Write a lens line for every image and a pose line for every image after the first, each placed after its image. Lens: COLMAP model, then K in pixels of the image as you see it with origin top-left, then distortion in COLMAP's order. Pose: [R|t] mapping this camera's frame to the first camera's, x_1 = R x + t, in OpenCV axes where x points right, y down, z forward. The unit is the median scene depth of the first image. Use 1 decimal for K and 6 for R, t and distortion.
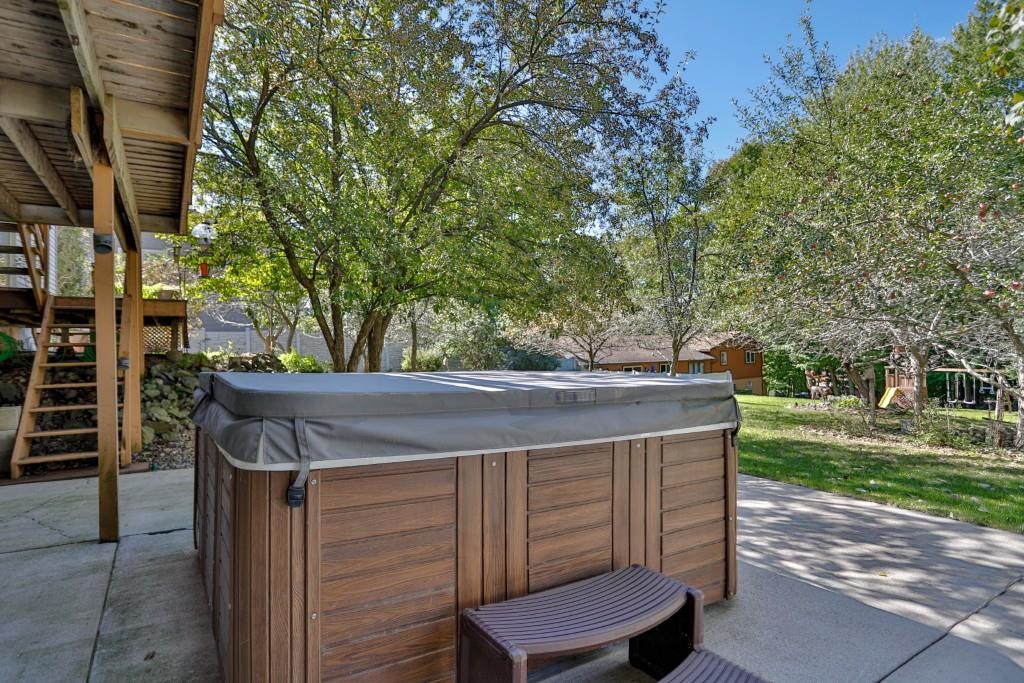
lens RADIAL K [[533.4, 0, 512.0], [0, 533.4, 341.5], [0, 0, 1]] dist [-0.075023, 0.034233]
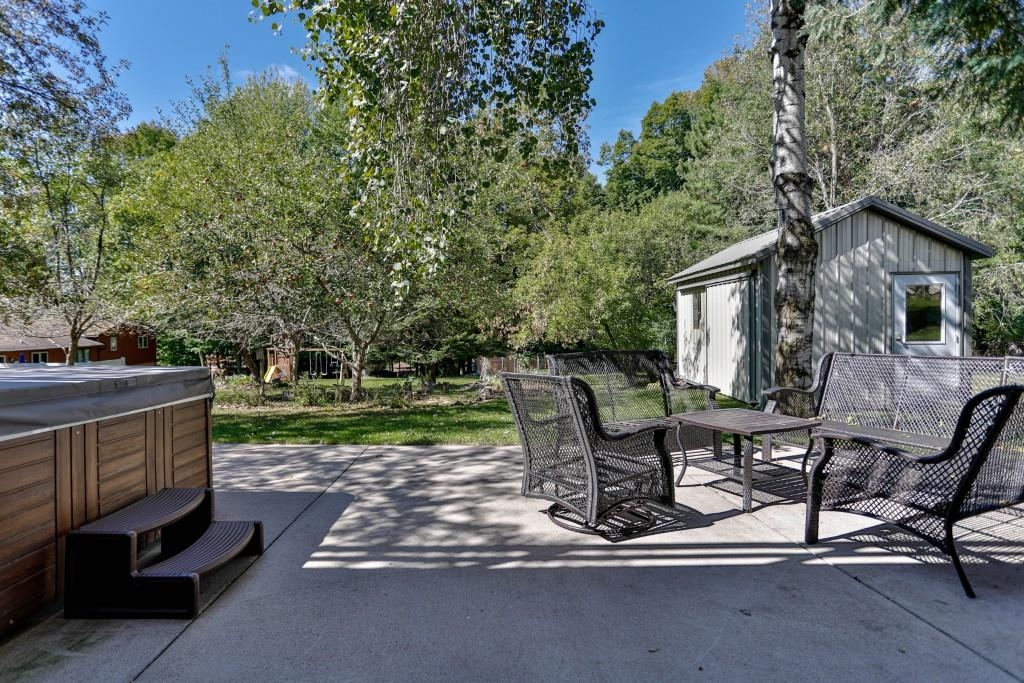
lens RADIAL K [[533.4, 0, 512.0], [0, 533.4, 341.5], [0, 0, 1]] dist [-0.075023, 0.034233]
pose [[0.478328, -0.014684, 0.878058, -0.248694], [-0.016269, 0.999540, 0.025578, -0.026741], [-0.878030, -0.026520, 0.477870, -0.254705]]
